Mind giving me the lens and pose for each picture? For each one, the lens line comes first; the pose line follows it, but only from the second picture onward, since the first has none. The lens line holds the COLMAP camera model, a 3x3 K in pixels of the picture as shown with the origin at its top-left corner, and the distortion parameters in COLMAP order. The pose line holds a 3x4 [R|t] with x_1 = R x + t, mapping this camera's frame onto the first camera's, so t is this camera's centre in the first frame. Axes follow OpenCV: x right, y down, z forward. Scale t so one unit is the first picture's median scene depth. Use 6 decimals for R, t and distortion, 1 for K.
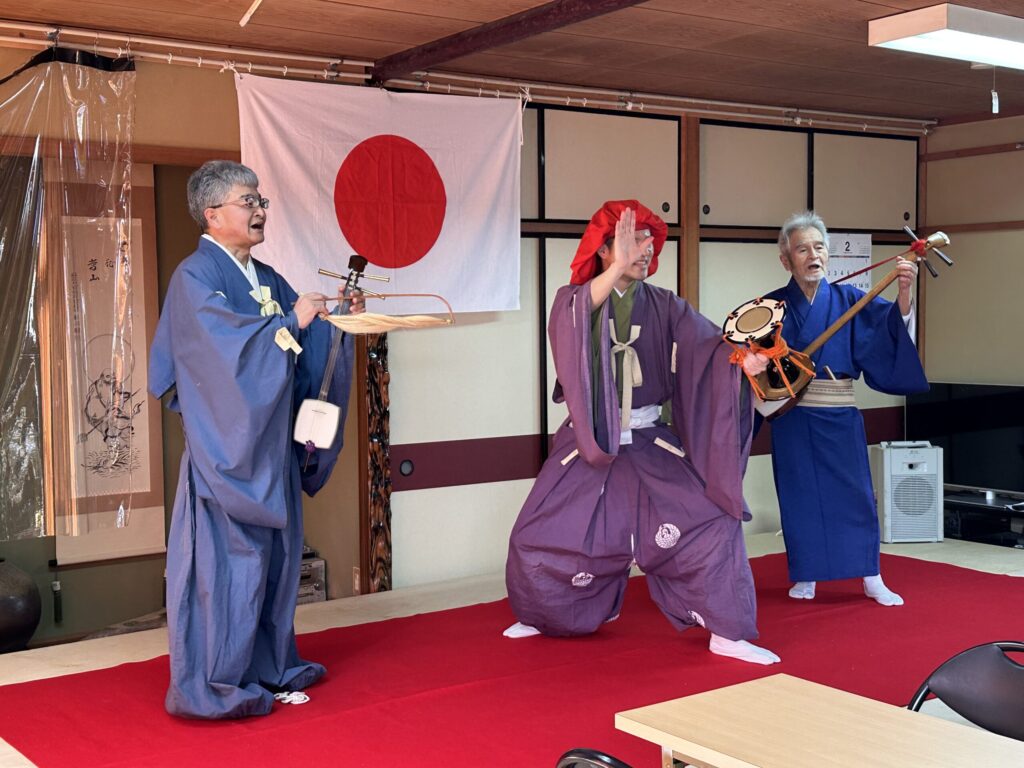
lens RADIAL K [[1374.5, 0, 515.1], [0, 1374.5, 378.6], [0, 0, 1]] dist [0.169118, 0.000000]
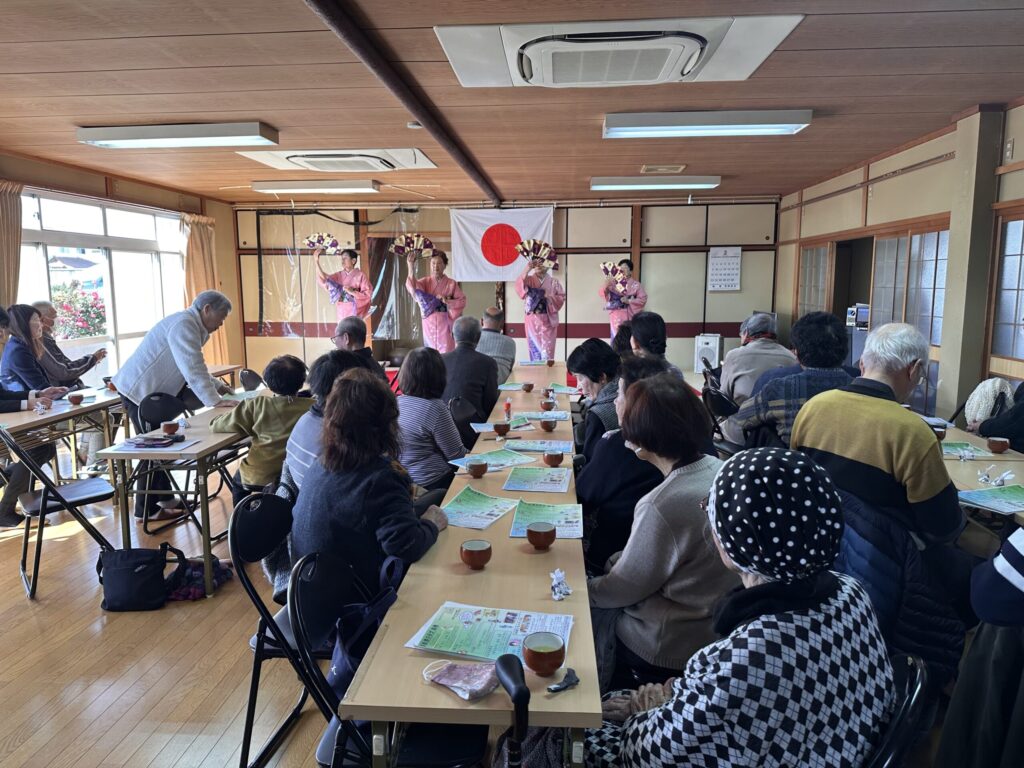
lens RADIAL K [[725.7, 0, 512.9], [0, 725.7, 383.5], [0, 0, 1]] dist [0.075356, 0.000541]
pose [[0.779802, 0.092824, -0.619106, 0.926647], [-0.032553, 0.993621, 0.107972, 0.005459], [0.625179, -0.064043, 0.777849, -0.271995]]
